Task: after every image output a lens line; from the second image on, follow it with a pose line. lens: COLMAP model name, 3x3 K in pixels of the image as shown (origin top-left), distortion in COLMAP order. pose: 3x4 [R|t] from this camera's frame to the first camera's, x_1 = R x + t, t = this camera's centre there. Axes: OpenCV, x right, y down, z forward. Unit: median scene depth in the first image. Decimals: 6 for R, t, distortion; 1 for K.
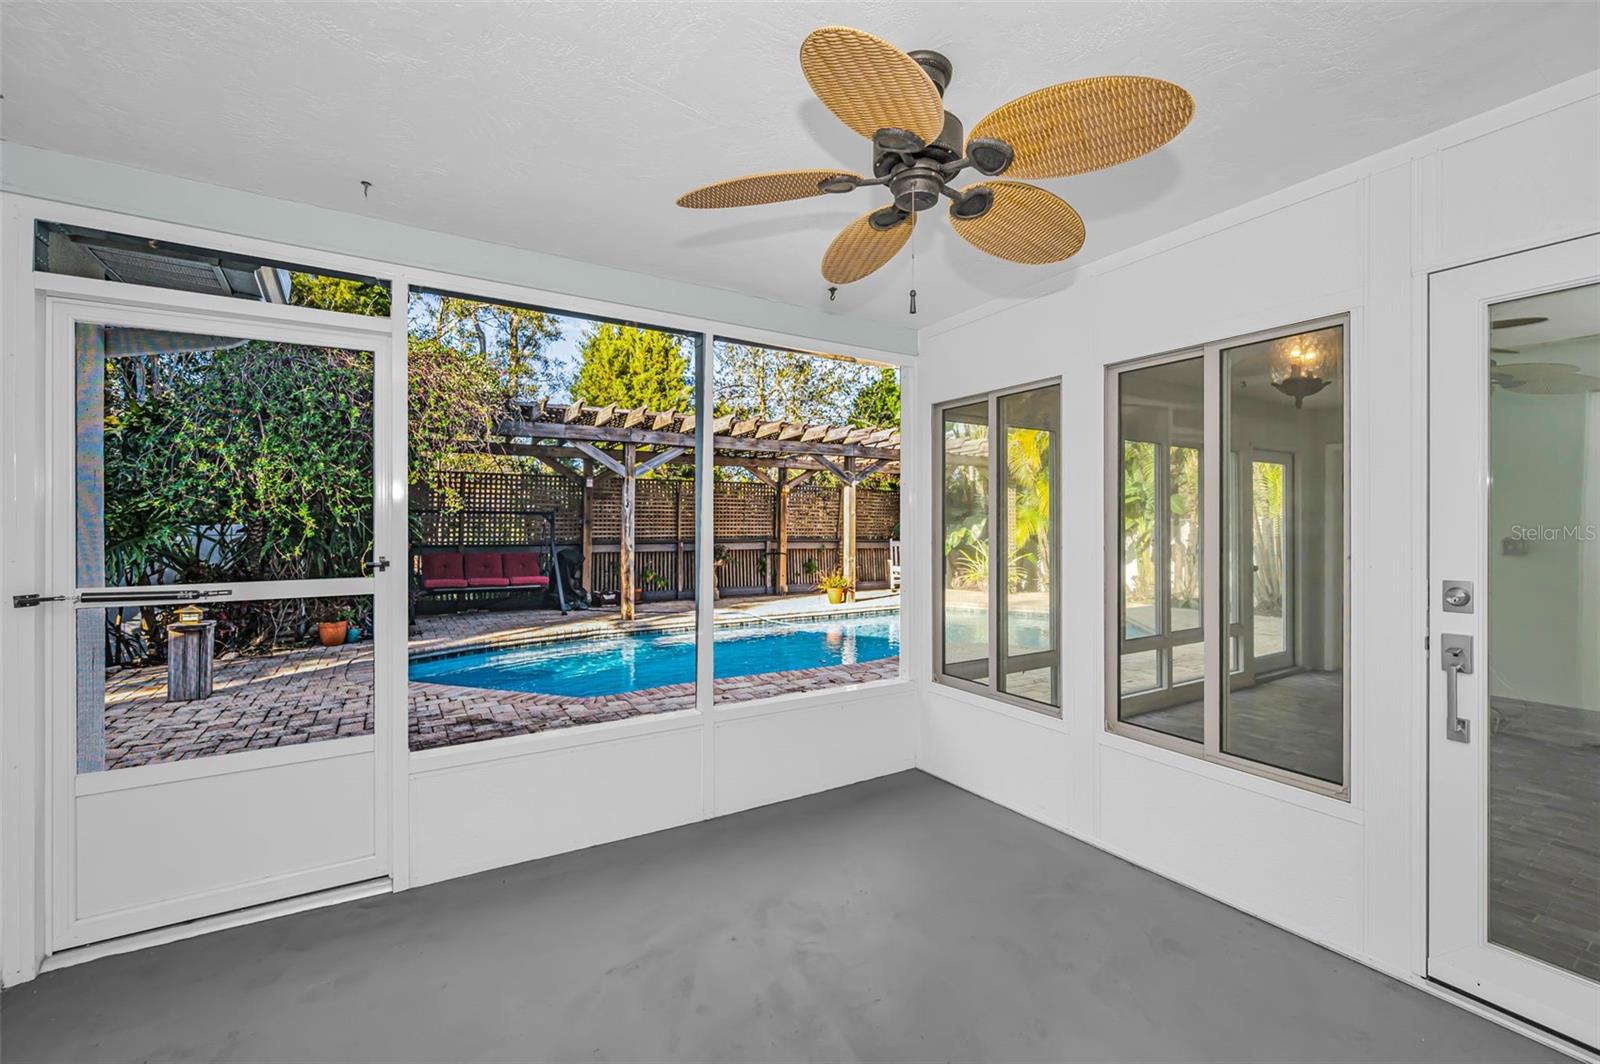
lens RADIAL K [[705.3, 0, 796.4], [0, 705.3, 527.7], [0, 0, 1]] dist [-0.004248, 0.000232]
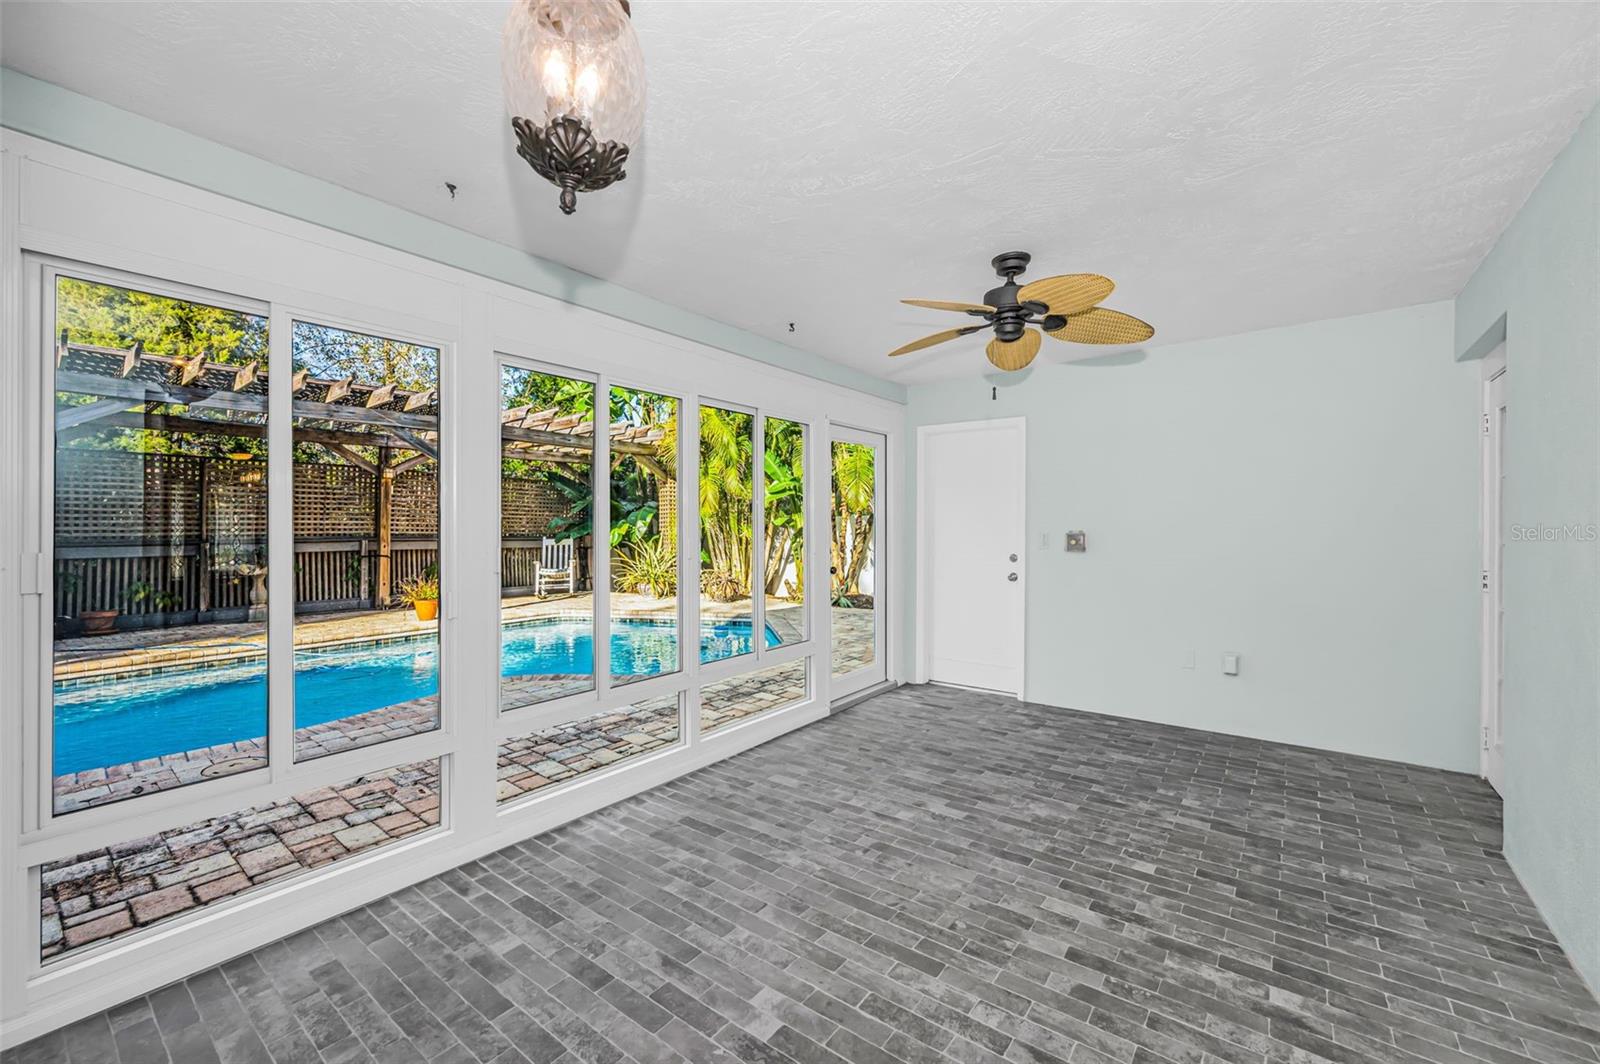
lens RADIAL K [[655.0, 0, 814.1], [0, 655.0, 529.4], [0, 0, 1]] dist [0.004778, -0.000010]
pose [[0.946519, -0.000831, 0.322646, 0.197866], [-0.003006, 0.999931, 0.011395, -0.002937], [-0.322633, -0.011756, 0.946451, 0.152777]]
